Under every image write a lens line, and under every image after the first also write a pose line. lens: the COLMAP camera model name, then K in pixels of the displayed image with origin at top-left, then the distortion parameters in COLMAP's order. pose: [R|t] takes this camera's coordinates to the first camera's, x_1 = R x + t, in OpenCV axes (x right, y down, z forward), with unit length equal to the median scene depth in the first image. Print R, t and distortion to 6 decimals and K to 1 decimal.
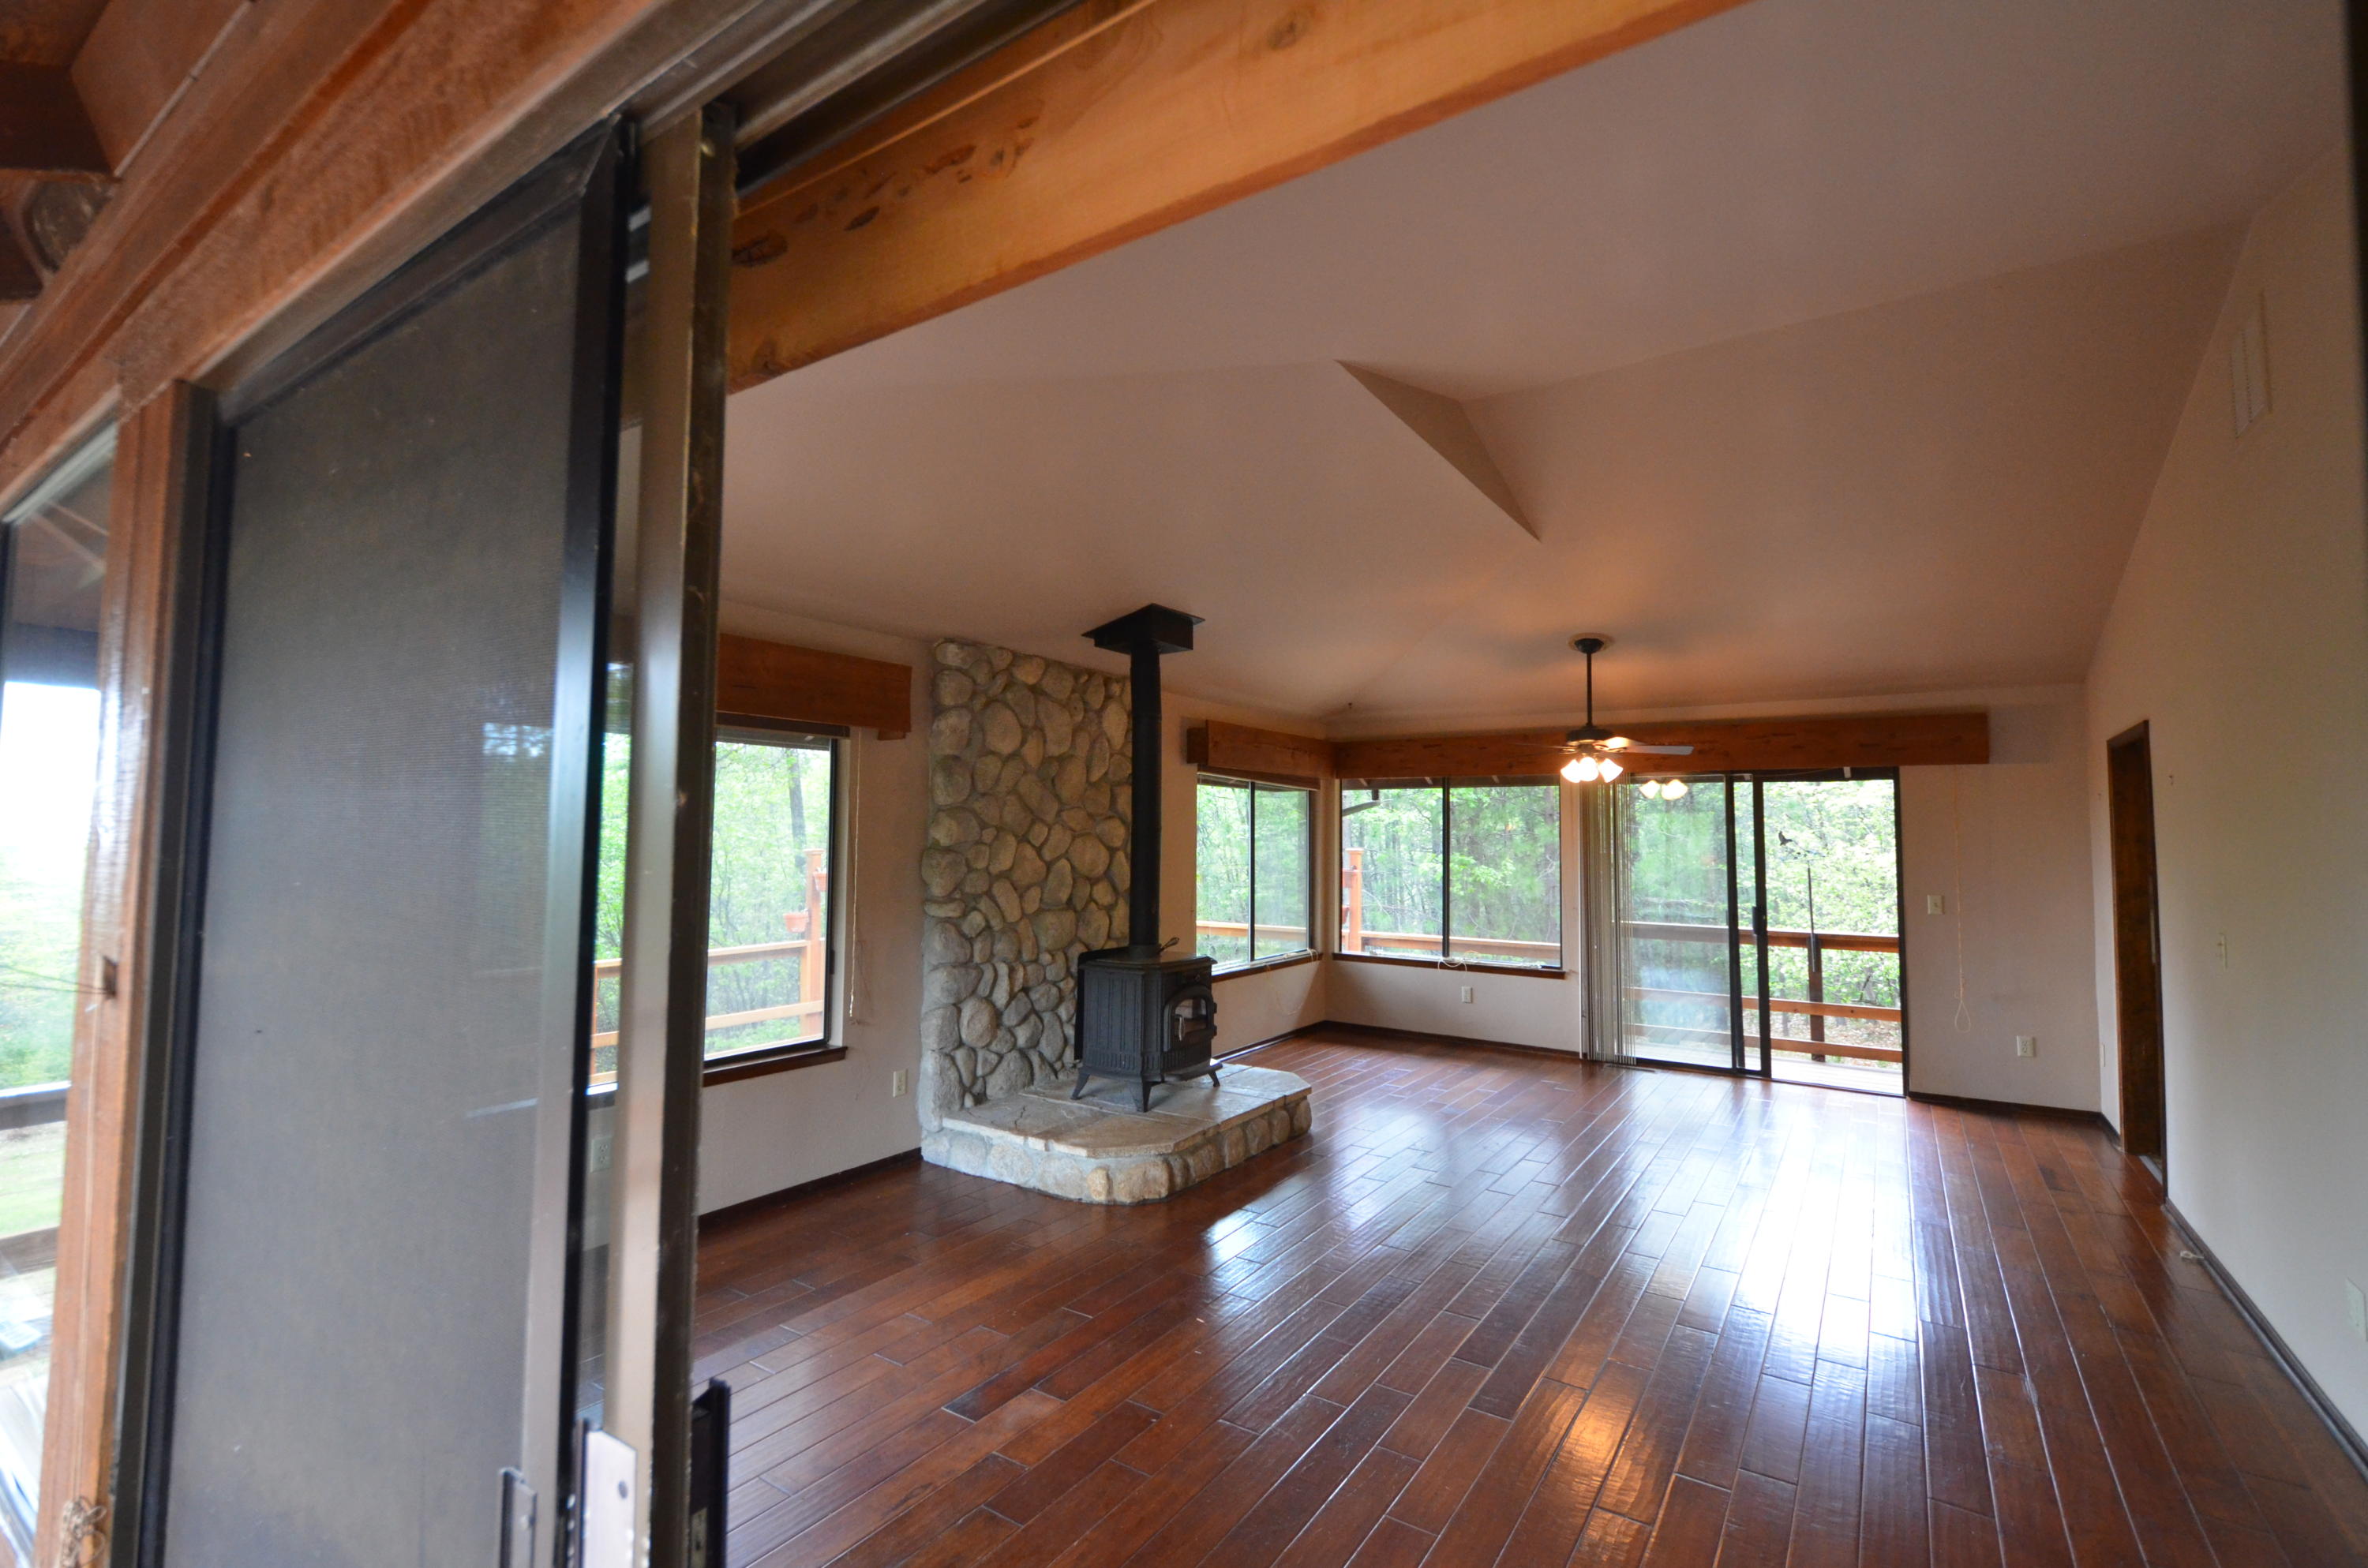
lens RADIAL K [[1036.9, 0, 1204.9], [0, 1036.9, 771.1], [0, 0, 1]] dist [0.016441, -0.011965]
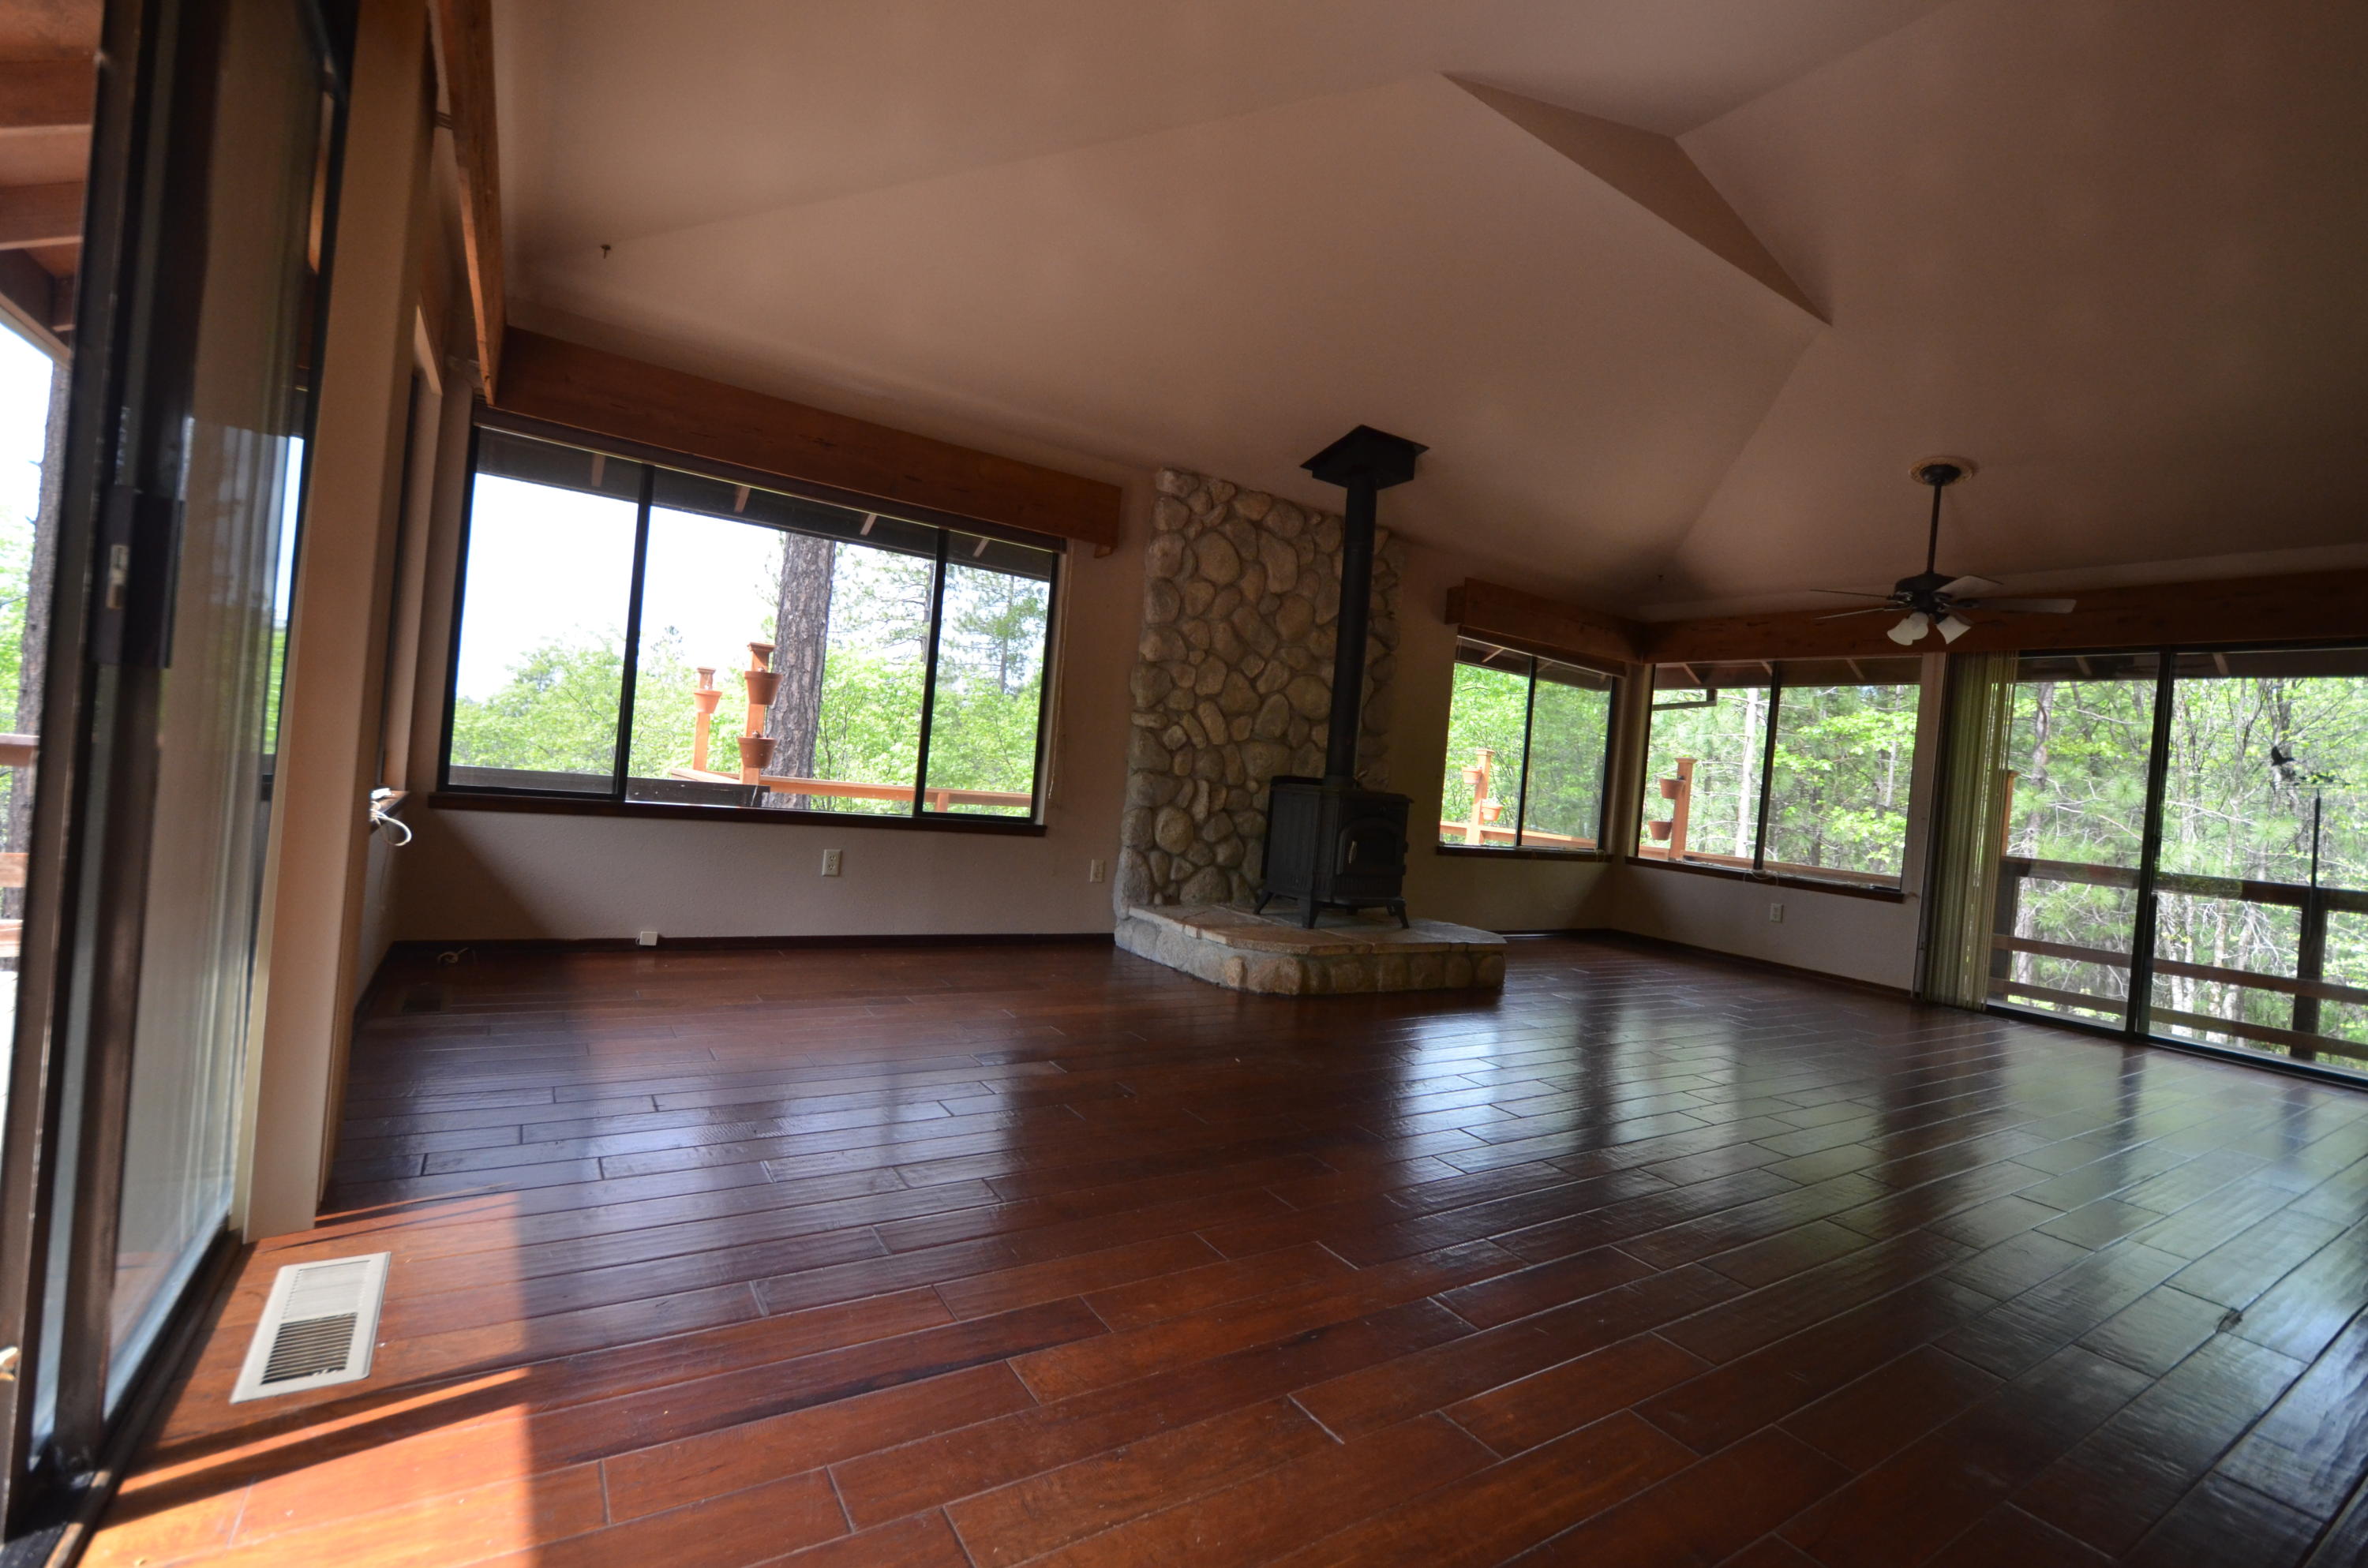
lens RADIAL K [[1036.9, 0, 1204.9], [0, 1036.9, 771.1], [0, 0, 1]] dist [0.016441, -0.011965]
pose [[0.915107, 0.074040, -0.396356, 0.227380], [-0.058778, 0.996991, 0.050535, 0.123129], [0.398905, -0.022948, 0.916705, 0.030958]]
